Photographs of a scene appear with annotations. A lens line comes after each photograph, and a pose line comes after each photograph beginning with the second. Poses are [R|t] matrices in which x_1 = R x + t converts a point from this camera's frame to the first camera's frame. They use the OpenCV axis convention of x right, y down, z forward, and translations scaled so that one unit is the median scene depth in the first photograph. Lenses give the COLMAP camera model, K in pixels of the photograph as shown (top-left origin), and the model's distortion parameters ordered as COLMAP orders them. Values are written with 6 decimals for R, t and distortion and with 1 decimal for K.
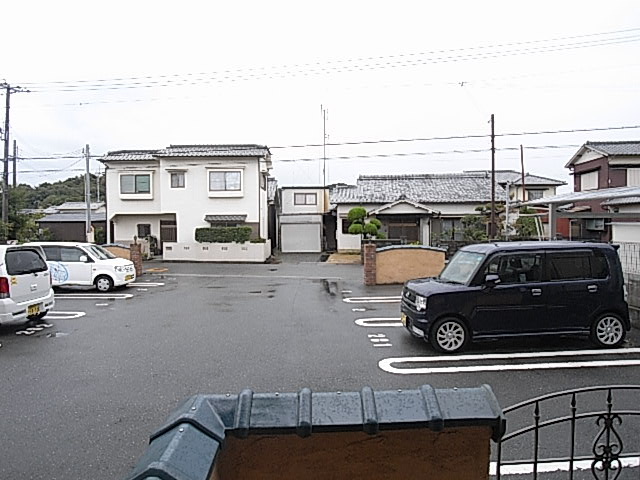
lens RADIAL K [[368.7, 0, 313.5], [0, 368.7, 233.4], [0, 0, 1]] dist [-0.056833, 0.007583]
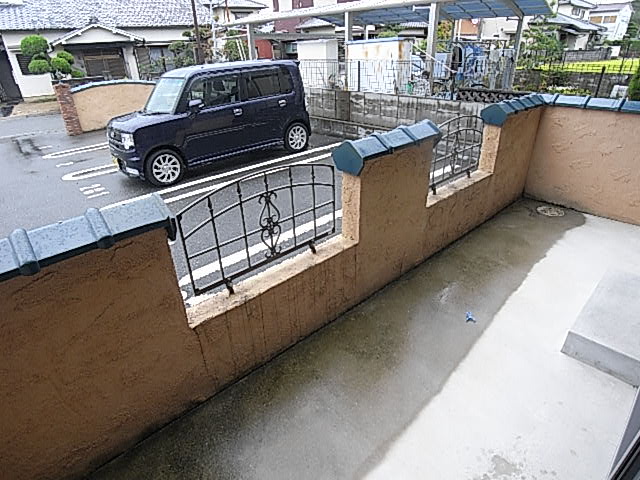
lens RADIAL K [[368.7, 0, 314.1], [0, 368.7, 234.1], [0, 0, 1]] dist [-0.056833, 0.007583]
pose [[0.756467, -0.313910, 0.573776, 0.046426], [0.043905, 0.899684, 0.434328, 0.023954], [-0.652557, -0.303363, 0.694364, -0.009865]]
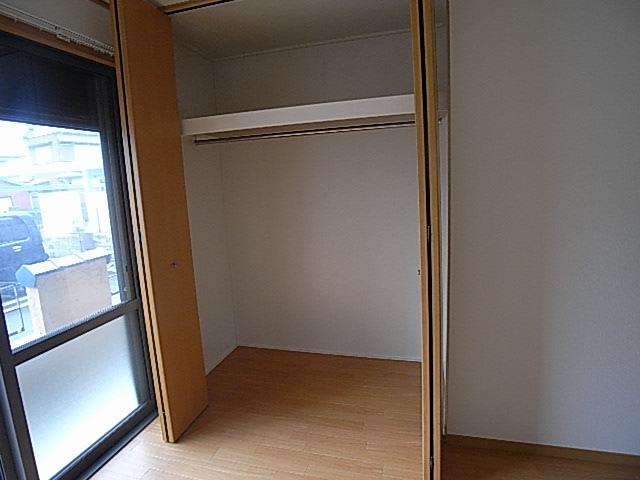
lens RADIAL K [[368.7, 0, 318.1], [0, 368.7, 234.6], [0, 0, 1]] dist [-0.056833, 0.007583]
pose [[0.296404, -0.148452, 0.943455, -0.054451], [0.071783, 0.988514, 0.132990, 0.015353], [-0.952361, 0.028306, 0.303656, -0.326226]]
